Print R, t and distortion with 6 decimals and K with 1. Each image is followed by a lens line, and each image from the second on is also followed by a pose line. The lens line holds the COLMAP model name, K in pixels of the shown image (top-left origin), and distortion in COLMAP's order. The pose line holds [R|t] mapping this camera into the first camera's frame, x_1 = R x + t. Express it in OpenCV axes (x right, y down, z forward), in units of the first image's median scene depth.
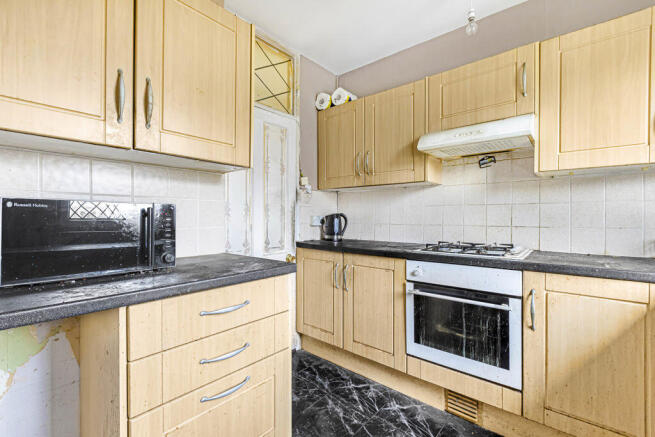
lens RADIAL K [[298.3, 0, 336.9], [0, 298.3, 224.4], [0, 0, 1]] dist [0.010587, -0.001283]
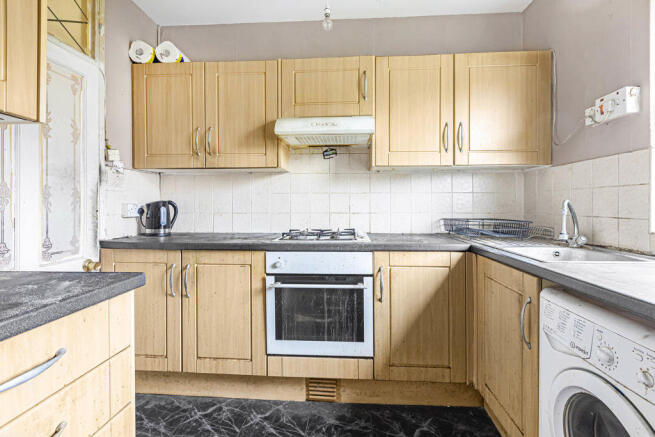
lens RADIAL K [[298.3, 0, 336.8], [0, 298.3, 209.2], [0, 0, 1]] dist [0.010587, -0.001283]
pose [[0.807089, -0.011829, 0.590312, -0.131906], [0.017963, 0.999828, -0.004525, -0.003081], [-0.590157, 0.014256, 0.807163, 0.131367]]
